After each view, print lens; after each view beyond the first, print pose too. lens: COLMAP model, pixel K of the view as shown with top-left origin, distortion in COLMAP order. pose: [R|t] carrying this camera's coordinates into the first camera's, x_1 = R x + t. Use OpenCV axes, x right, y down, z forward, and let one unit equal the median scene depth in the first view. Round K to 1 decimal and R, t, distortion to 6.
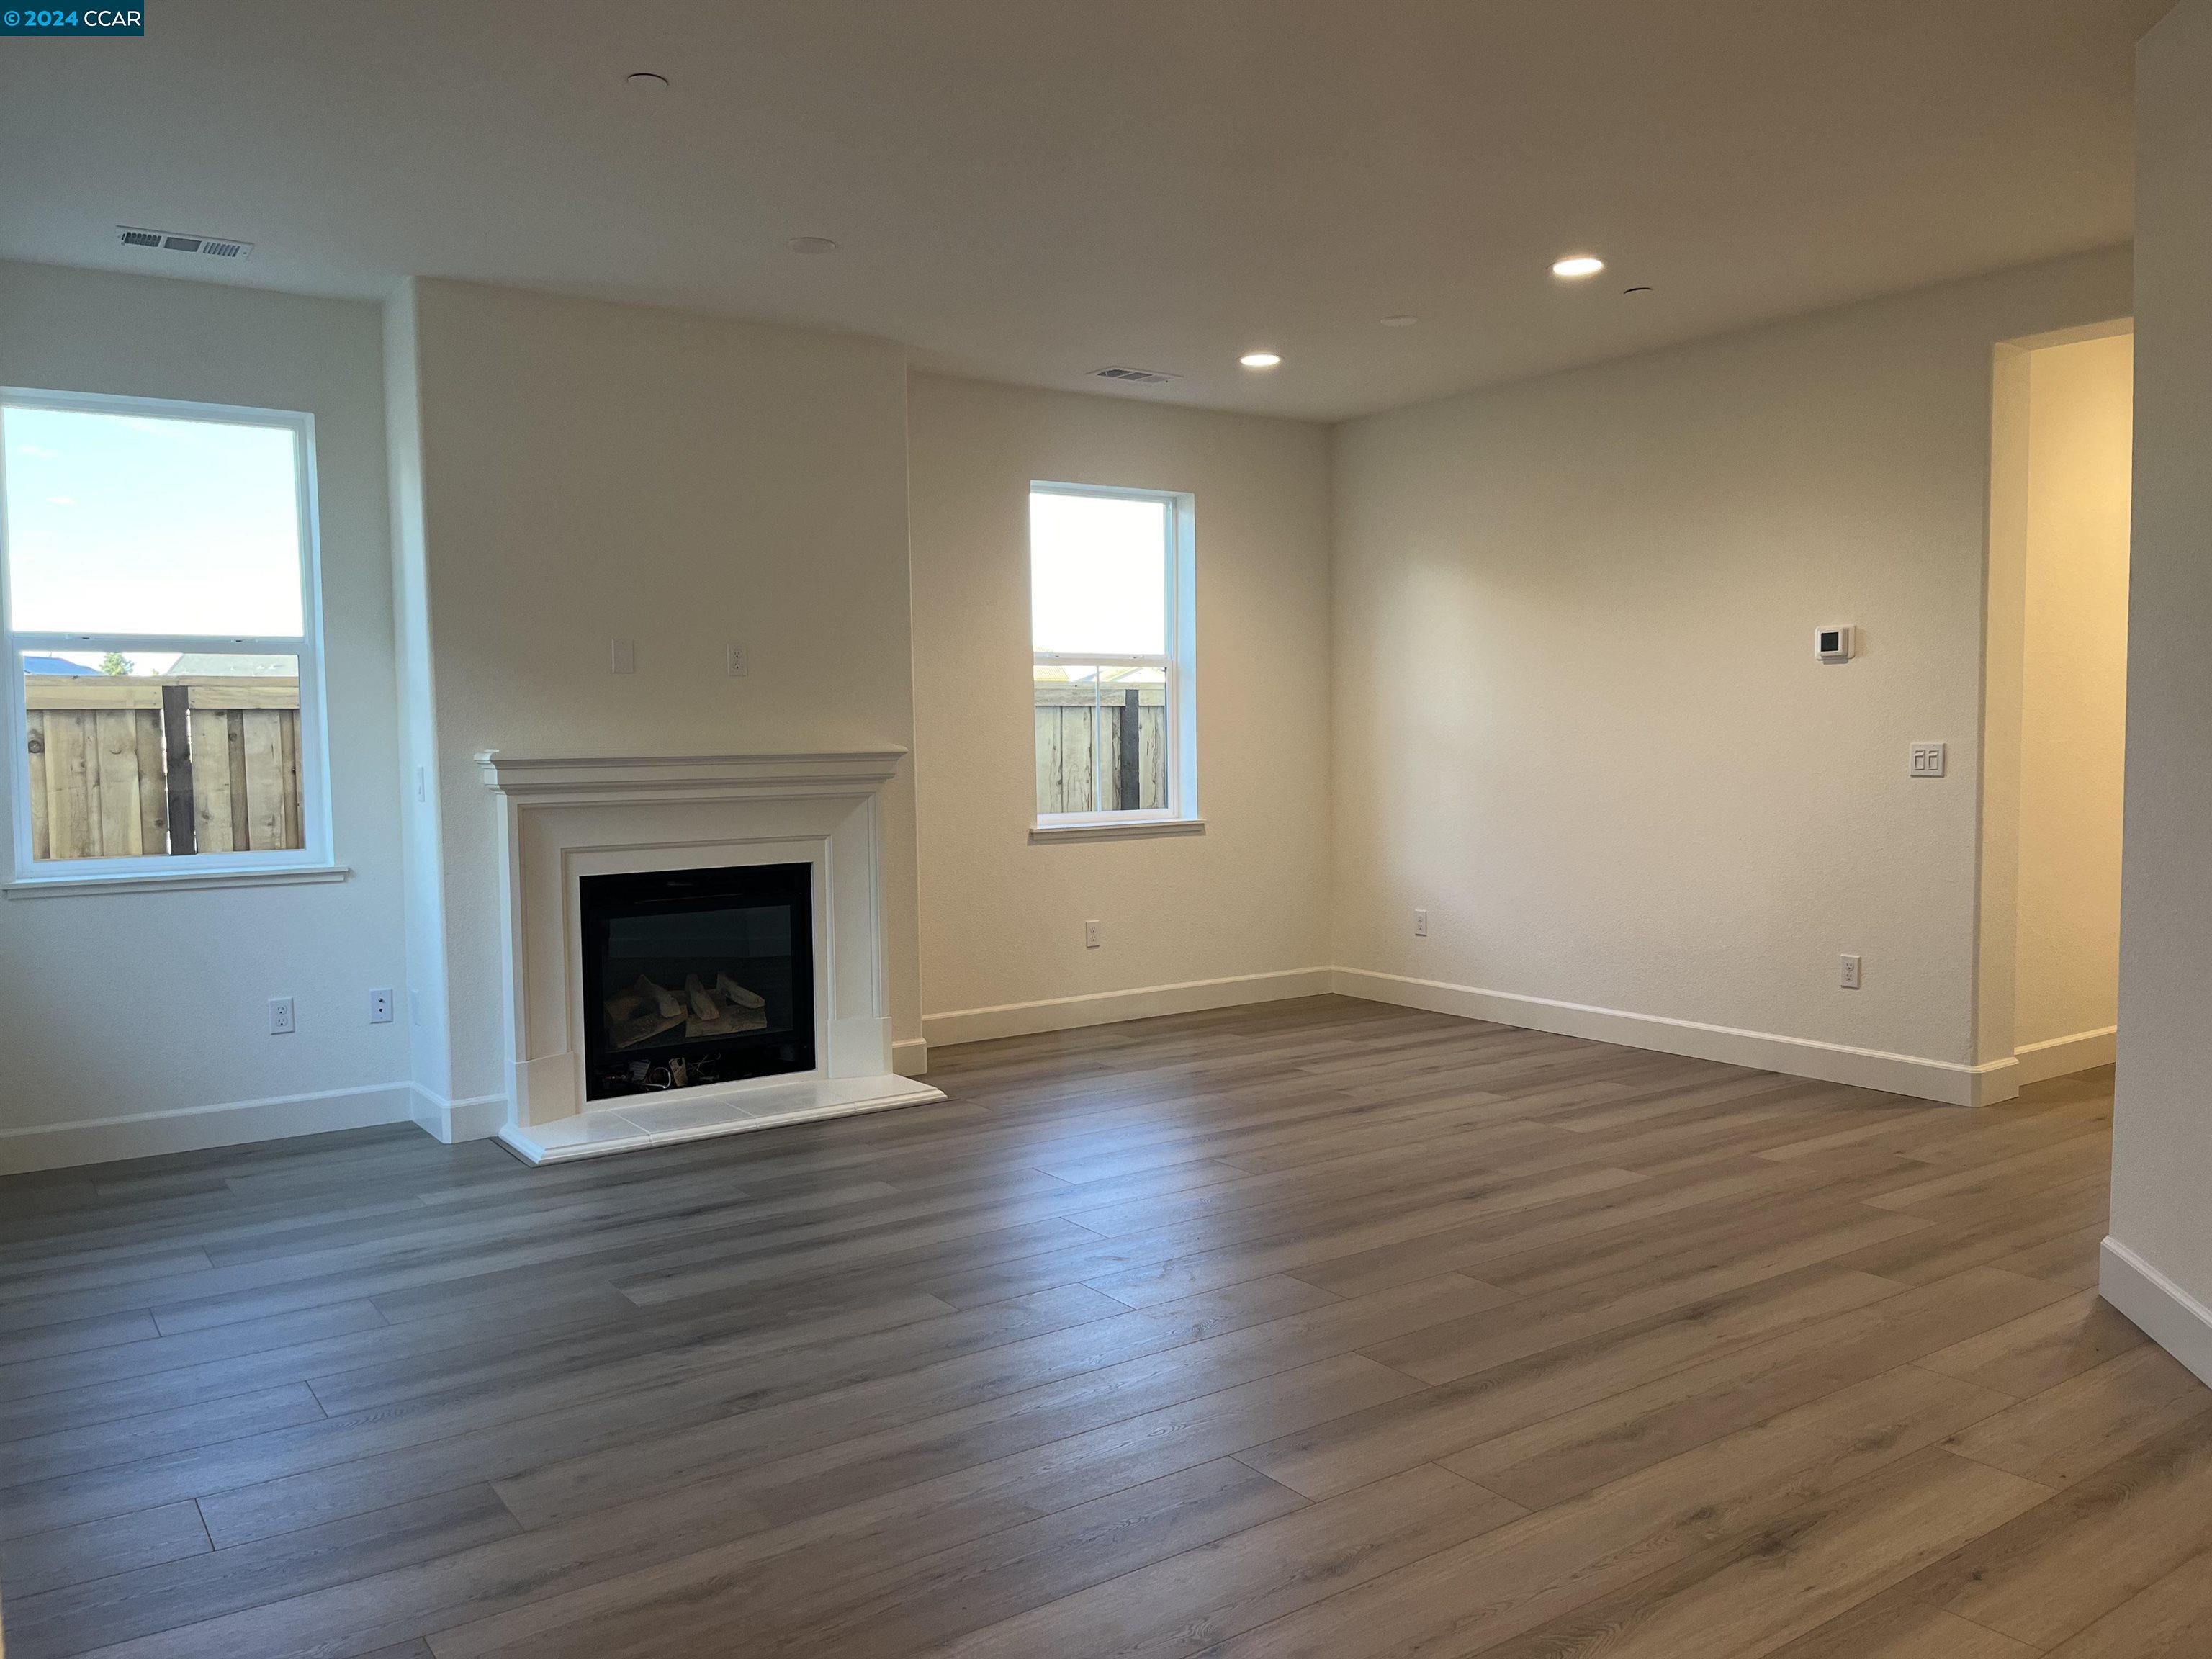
lens RADIAL K [[1693.2, 0, 1087.2], [0, 1693.2, 829.6], [0, 0, 1]] dist [0.034197, -0.008559]
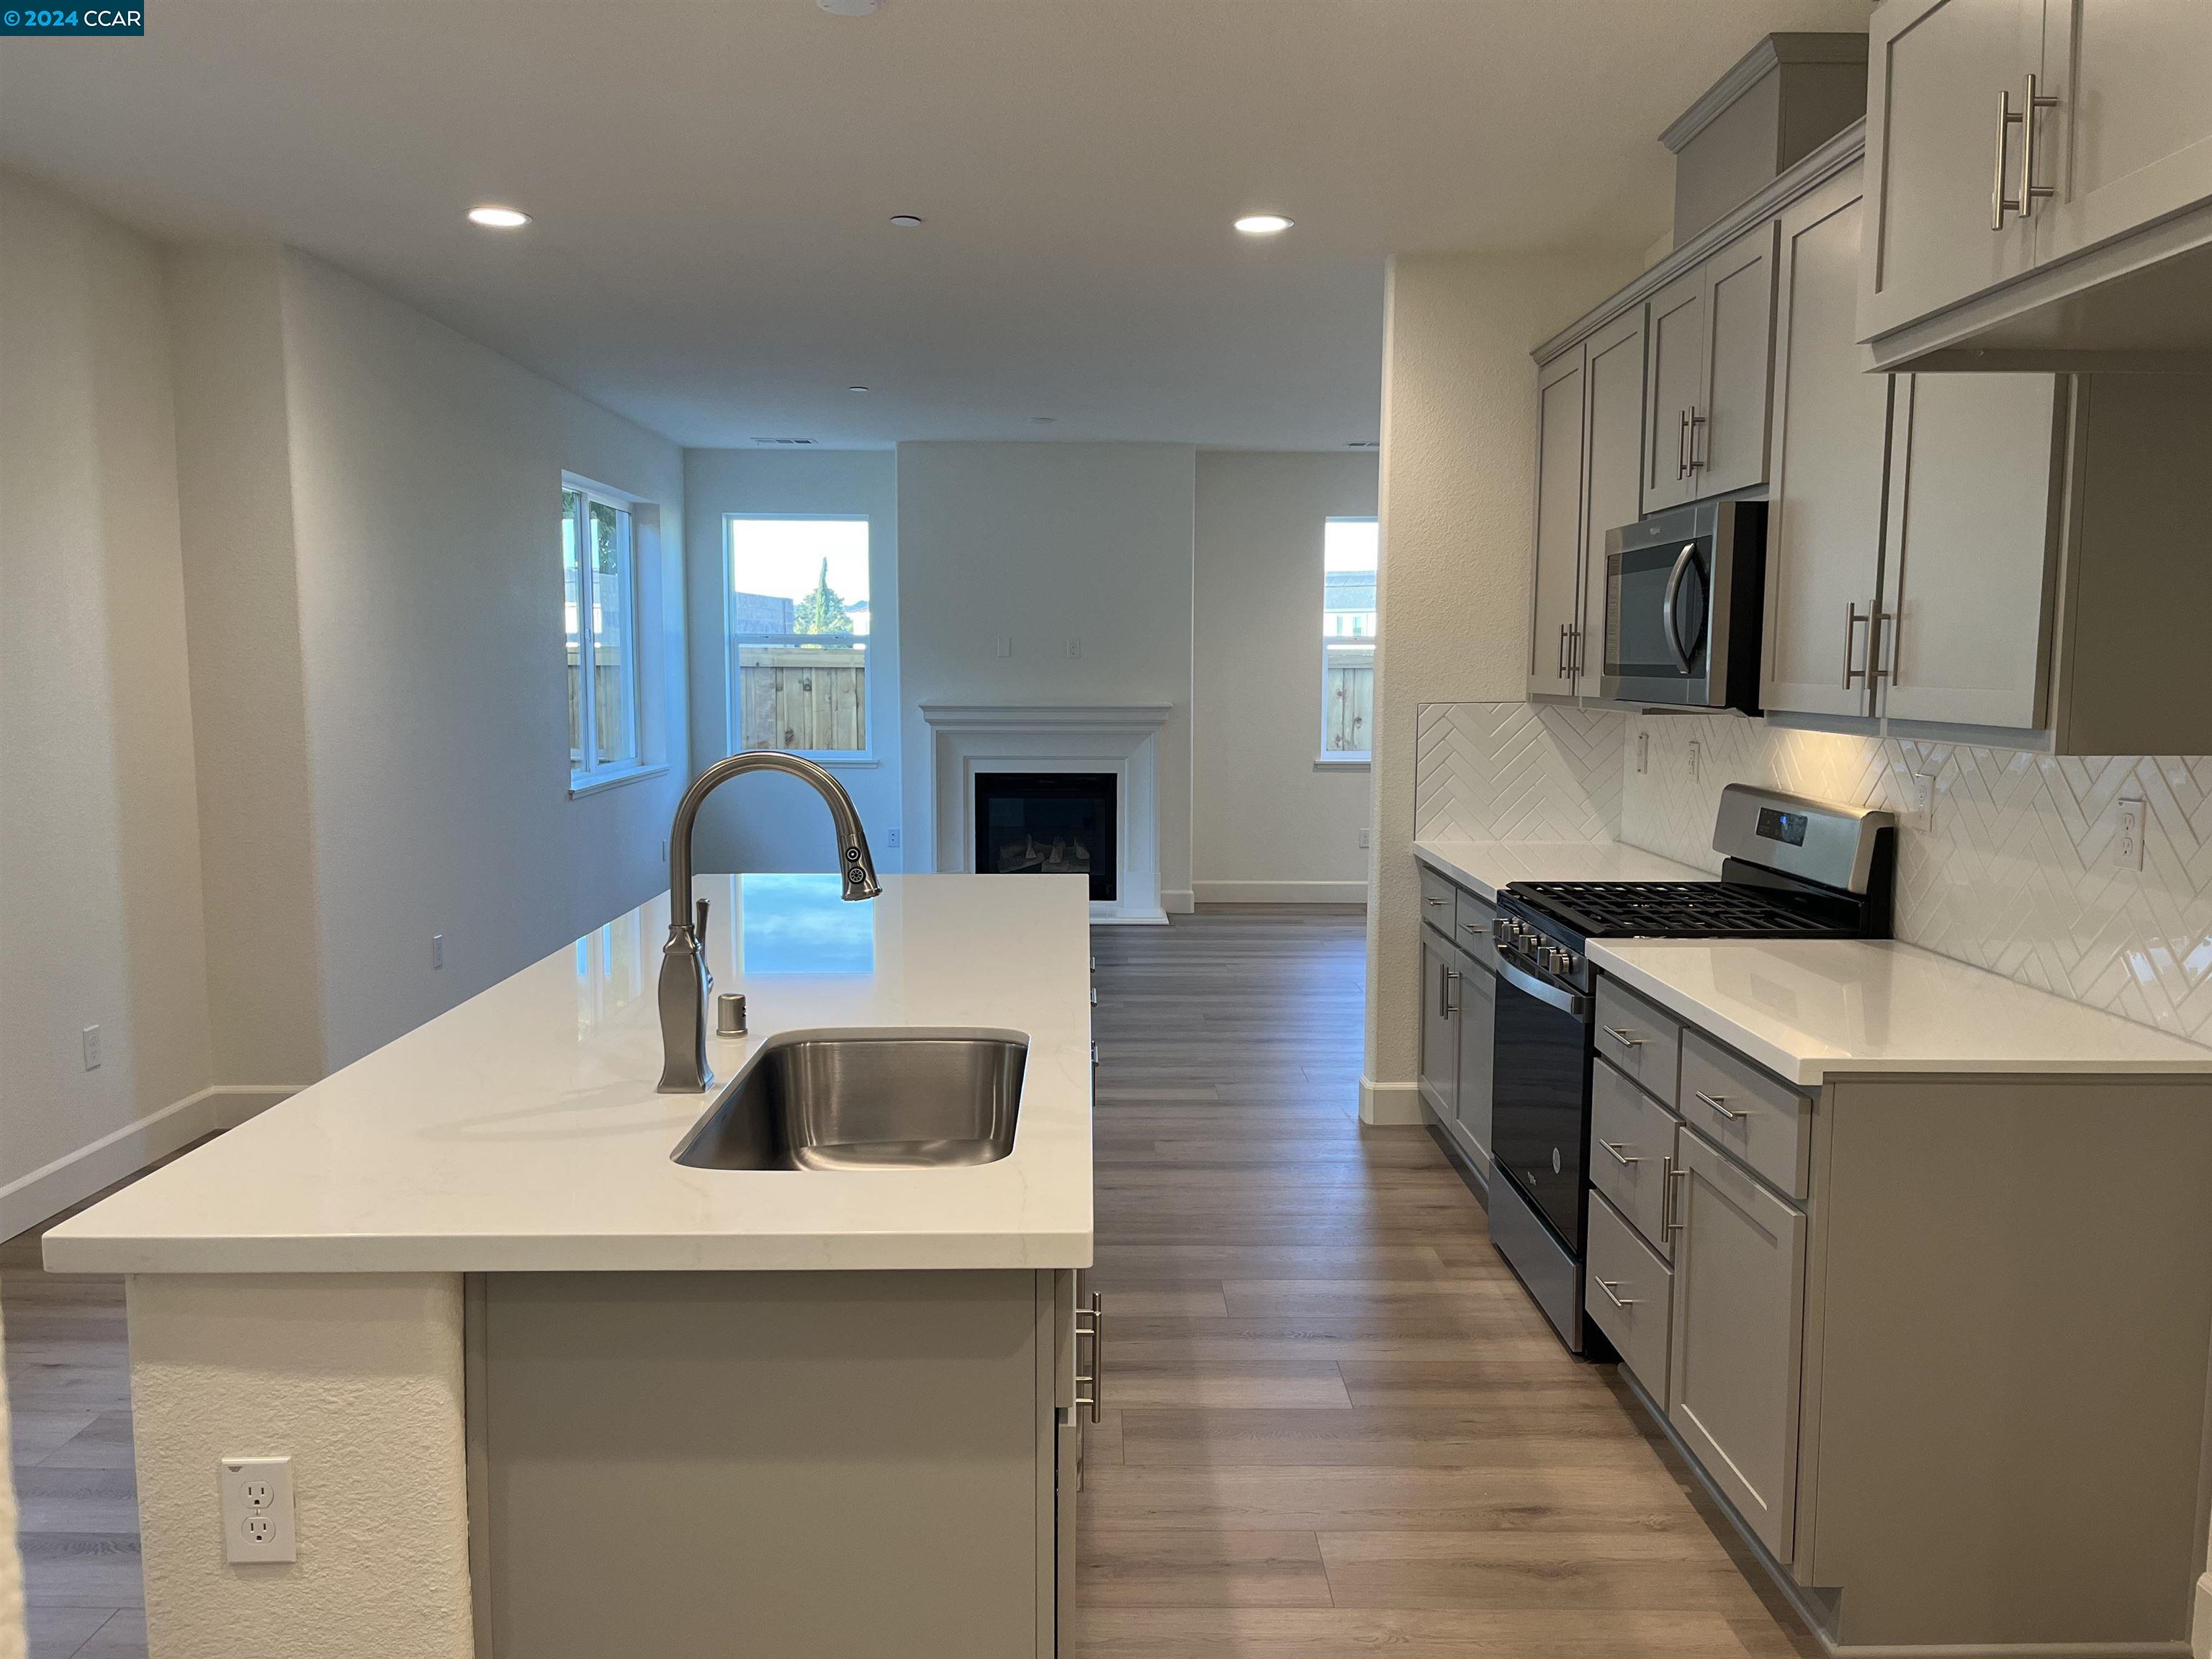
lens RADIAL K [[1693.2, 0, 1087.2], [0, 1693.2, 829.6], [0, 0, 1]] dist [0.034197, -0.008559]
pose [[0.821907, 0.072945, -0.564932, 0.716546], [-0.047511, 0.997090, 0.059622, -0.021617], [0.567637, -0.022163, 0.822981, -0.340485]]
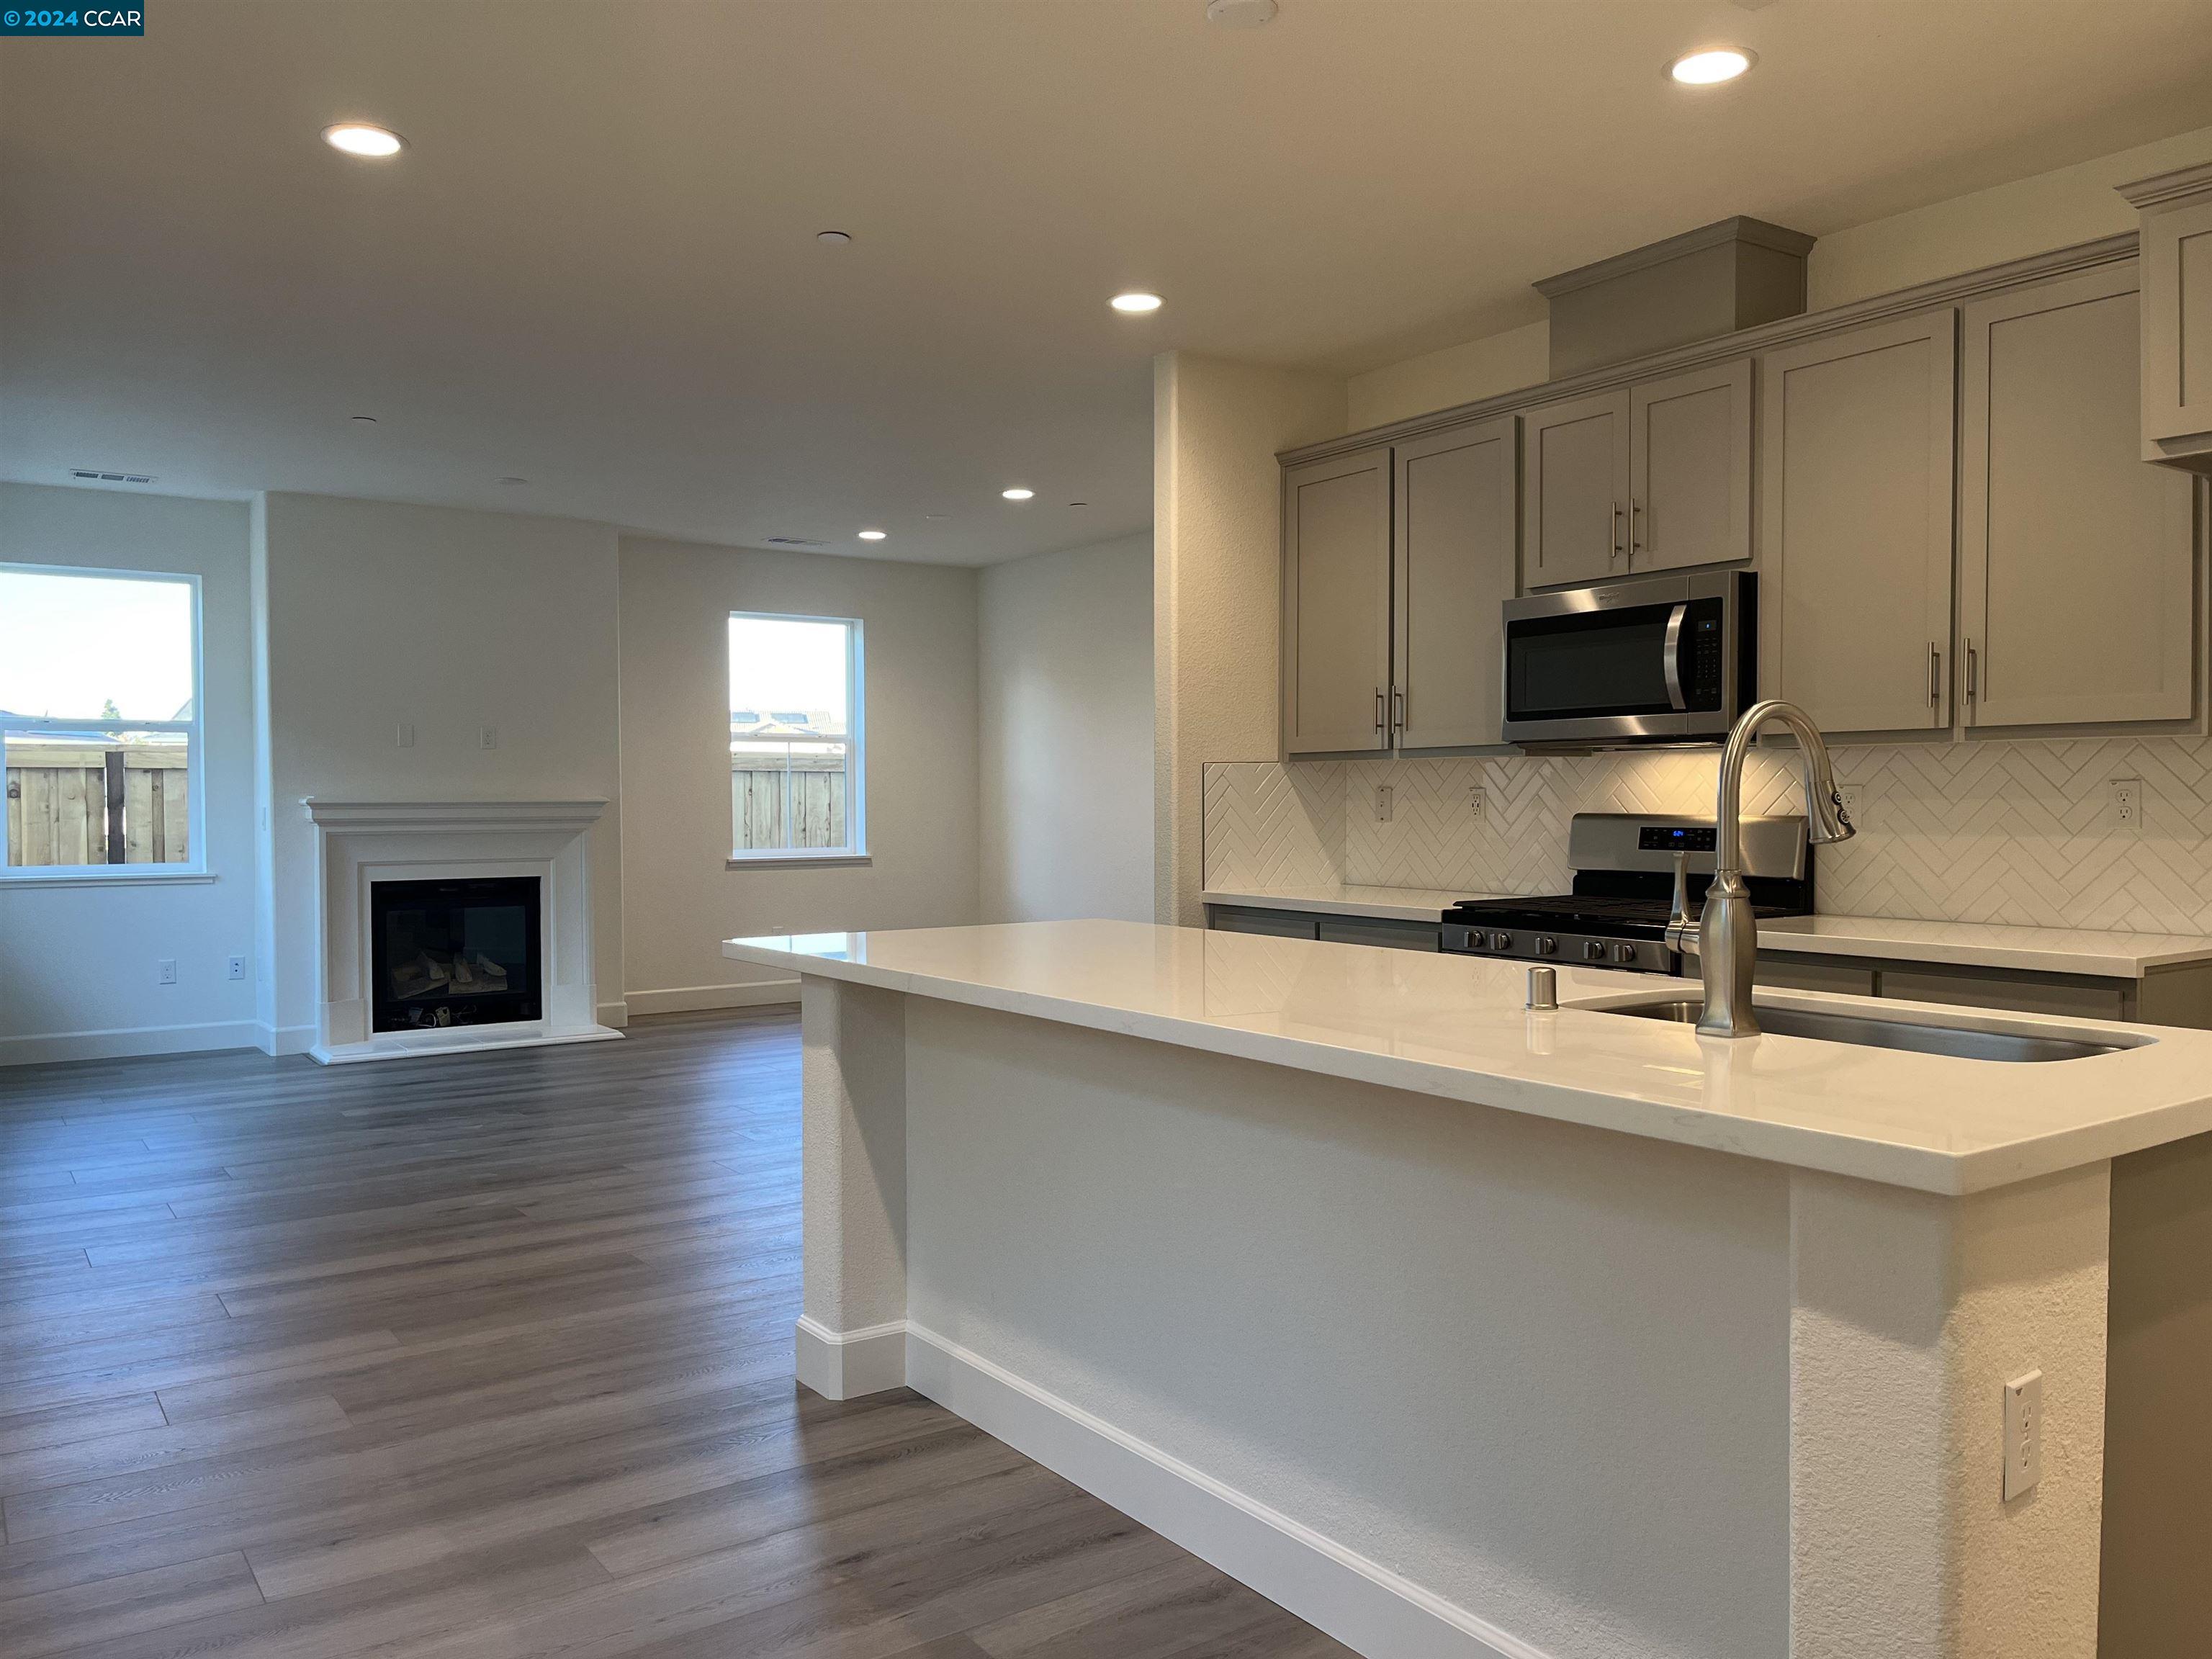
lens RADIAL K [[1693.2, 0, 1087.2], [0, 1693.2, 829.6], [0, 0, 1]] dist [0.034197, -0.008559]
pose [[0.999955, 0.009518, 0.000164, 0.303178], [-0.009505, 0.999202, -0.038791, 0.030893], [-0.000533, 0.038788, 0.999247, -0.460415]]
